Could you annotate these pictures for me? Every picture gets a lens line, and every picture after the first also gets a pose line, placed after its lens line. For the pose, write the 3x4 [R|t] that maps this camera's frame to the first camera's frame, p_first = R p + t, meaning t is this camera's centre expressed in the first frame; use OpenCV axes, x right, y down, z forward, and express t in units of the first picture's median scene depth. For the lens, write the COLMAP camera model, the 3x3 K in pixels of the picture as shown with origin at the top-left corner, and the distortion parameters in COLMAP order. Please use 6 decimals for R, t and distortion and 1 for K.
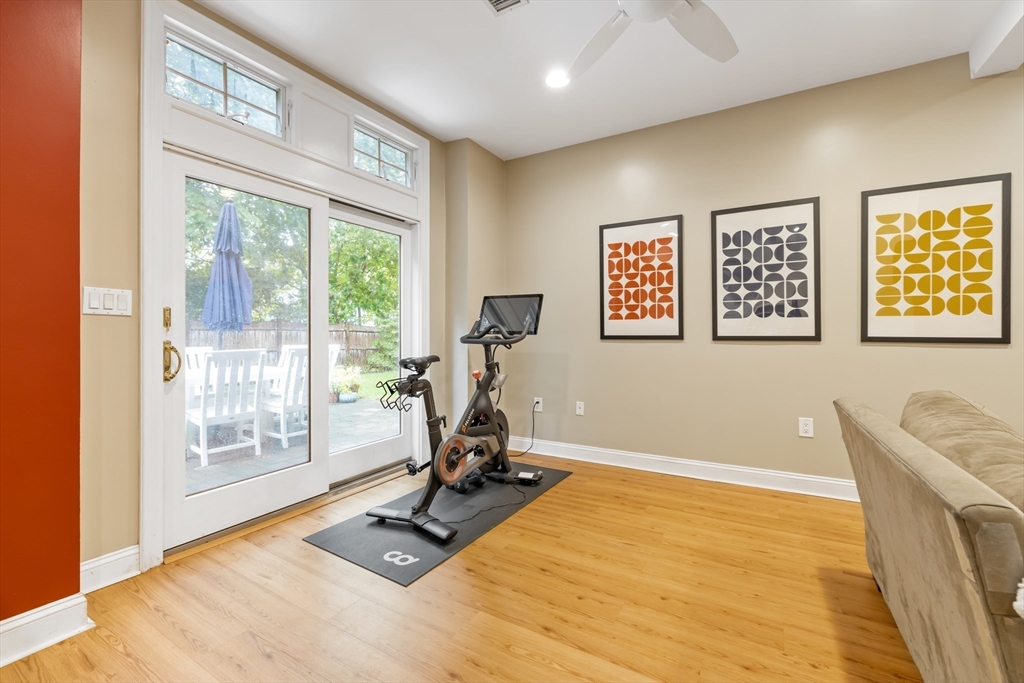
lens RADIAL K [[439.2, 0, 512.0], [0, 439.2, 333.2], [0, 0, 1]] dist [-0.000622, -0.000075]
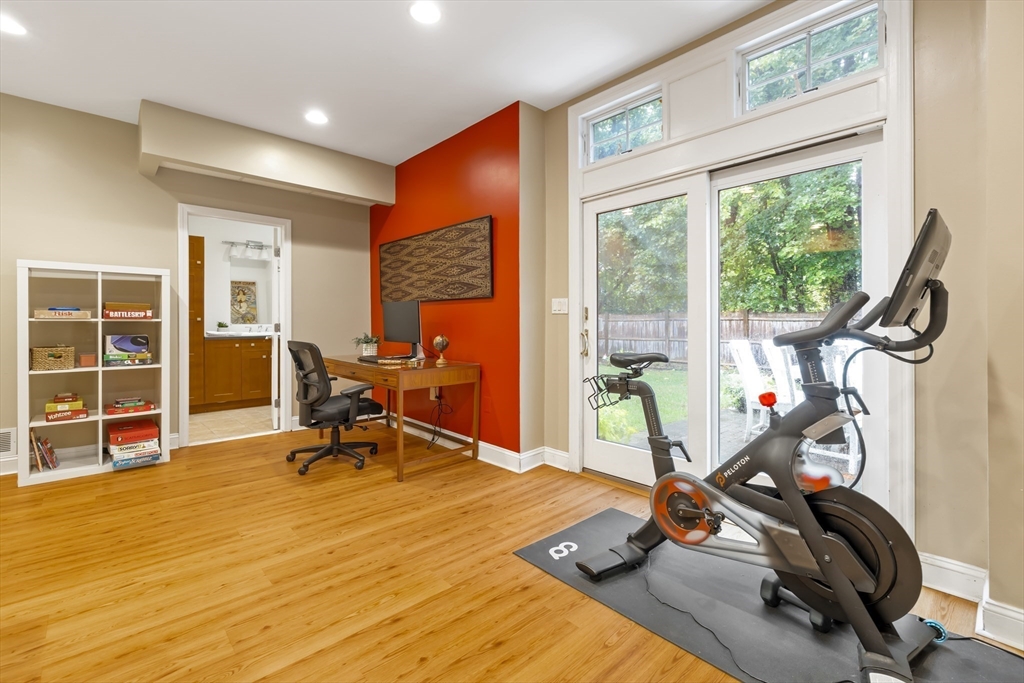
lens RADIAL K [[446.2, 0, 512.0], [0, 446.2, 324.4], [0, 0, 1]] dist [-0.001157, -0.000019]
pose [[-0.282310, -0.000789, -0.959323, 0.670801], [0.001331, 0.999998, -0.001214, 0.001591], [0.959322, -0.001619, -0.282309, 1.054329]]
